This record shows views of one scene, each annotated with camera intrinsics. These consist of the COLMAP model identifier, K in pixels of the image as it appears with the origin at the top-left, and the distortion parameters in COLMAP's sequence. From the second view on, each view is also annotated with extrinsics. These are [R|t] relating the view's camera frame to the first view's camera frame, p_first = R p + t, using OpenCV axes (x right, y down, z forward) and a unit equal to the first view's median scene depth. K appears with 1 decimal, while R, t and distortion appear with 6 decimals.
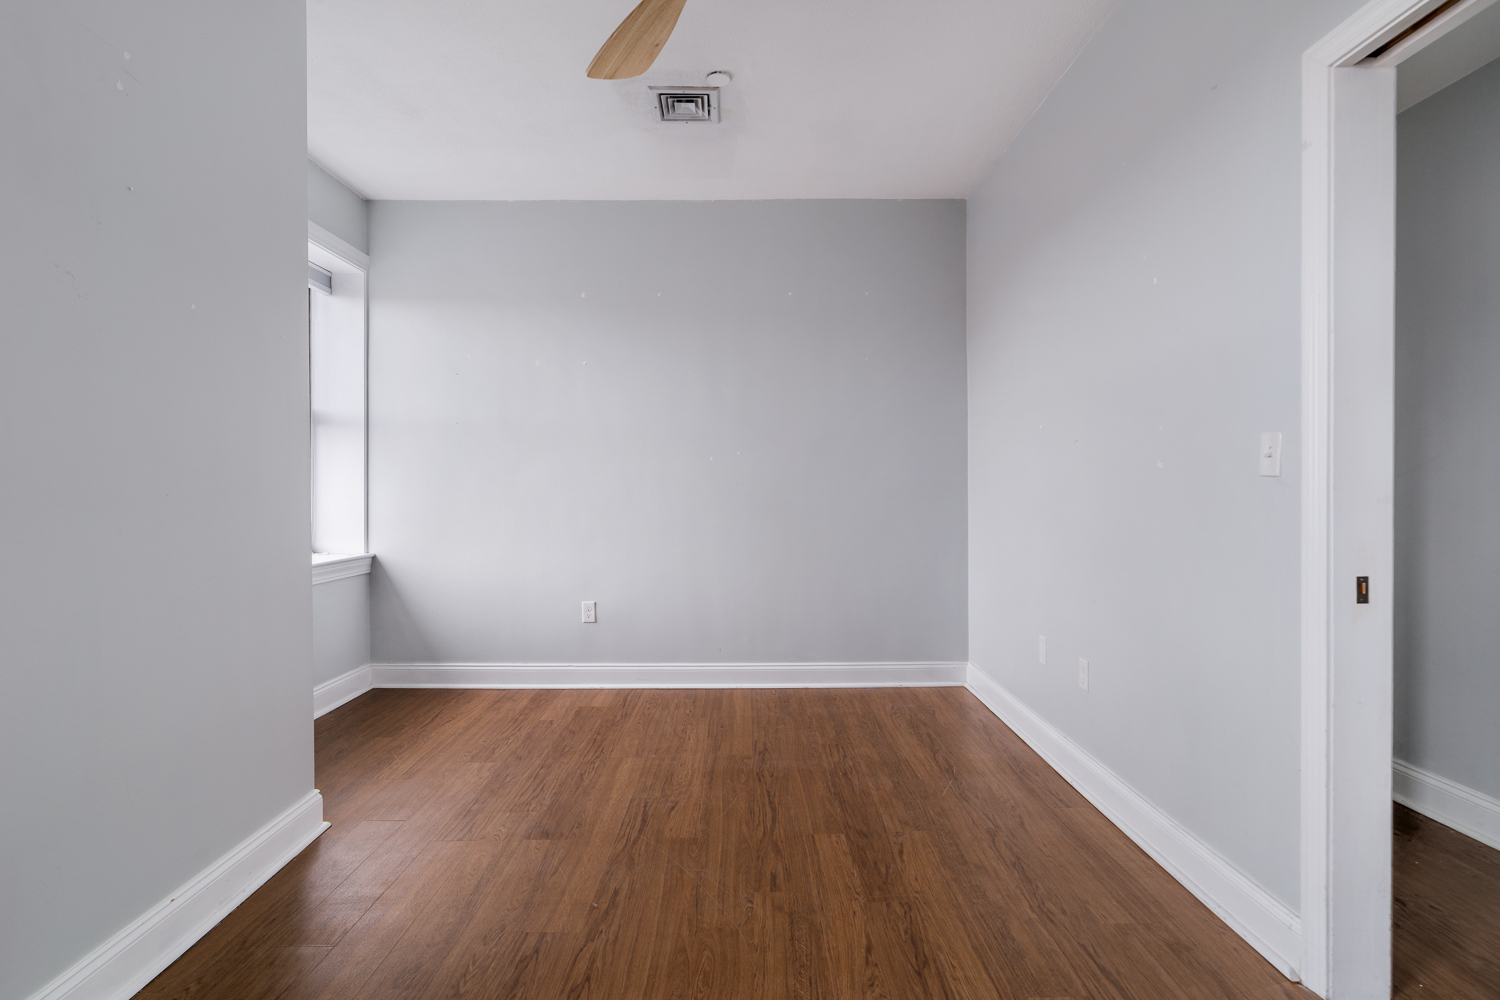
lens RADIAL K [[755.3, 0, 754.2], [0, 755.3, 502.0], [0, 0, 1]] dist [-0.004623, 0.001205]
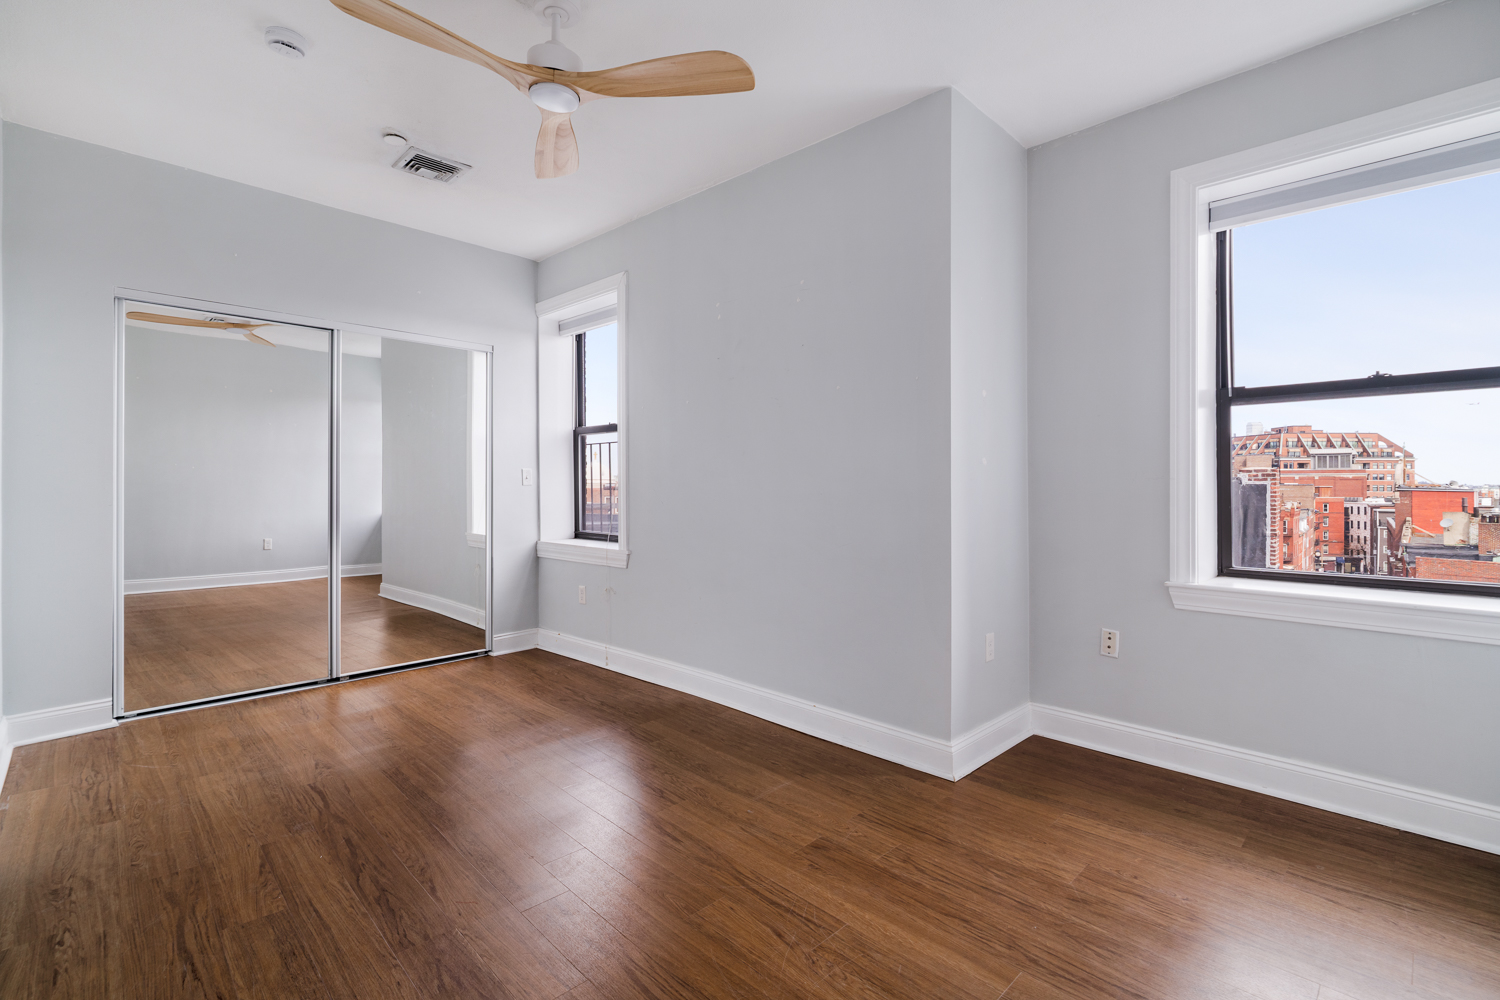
lens RADIAL K [[690.3, 0, 758.5], [0, 690.3, 494.0], [0, 0, 1]] dist [-0.005873, 0.001245]
pose [[-0.719328, 0.008684, -0.694617, 0.320558], [-0.014437, 0.999519, 0.027447, -0.031261], [0.694521, 0.029771, -0.718856, 1.283967]]
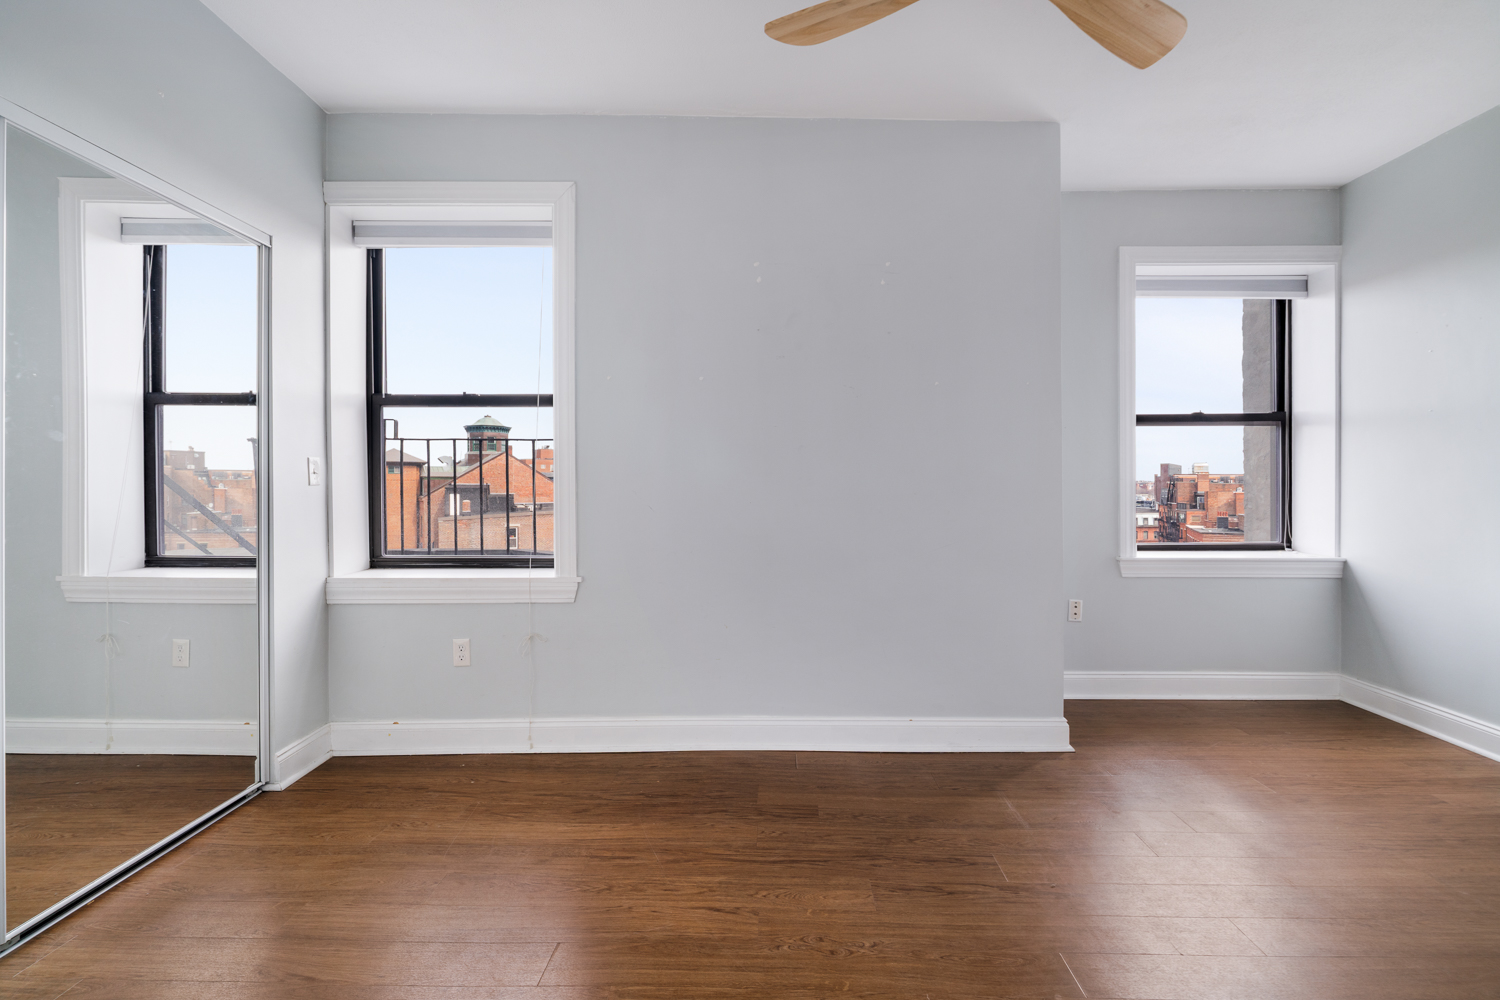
lens RADIAL K [[690.3, 0, 770.6], [0, 690.3, 490.4], [0, 0, 1]] dist [-0.005873, 0.001245]
pose [[-0.026909, 0.012412, -0.999561, 0.517759], [-0.020145, 0.999713, 0.012956, -0.017944], [0.999435, 0.020485, -0.026652, 0.418359]]
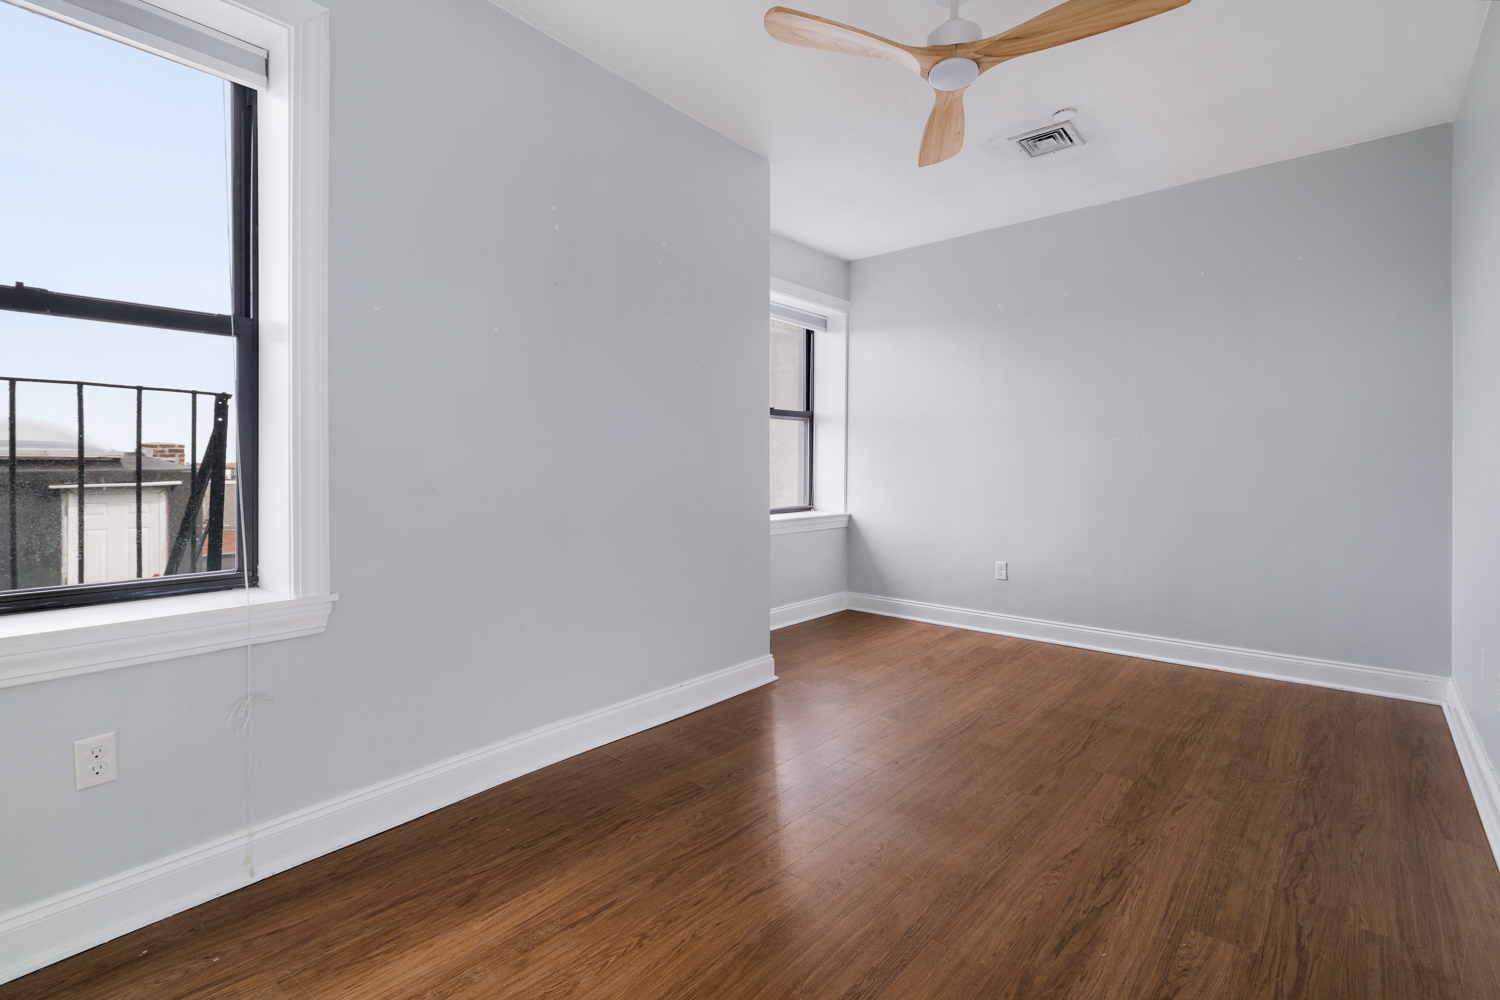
lens RADIAL K [[690.3, 0, 765.1], [0, 690.3, 478.7], [0, 0, 1]] dist [-0.005873, 0.001245]
pose [[0.753447, 0.015453, -0.657328, 0.302110], [-0.016471, 0.999854, 0.004626, 0.001738], [0.657303, 0.007341, 0.753591, -0.096108]]
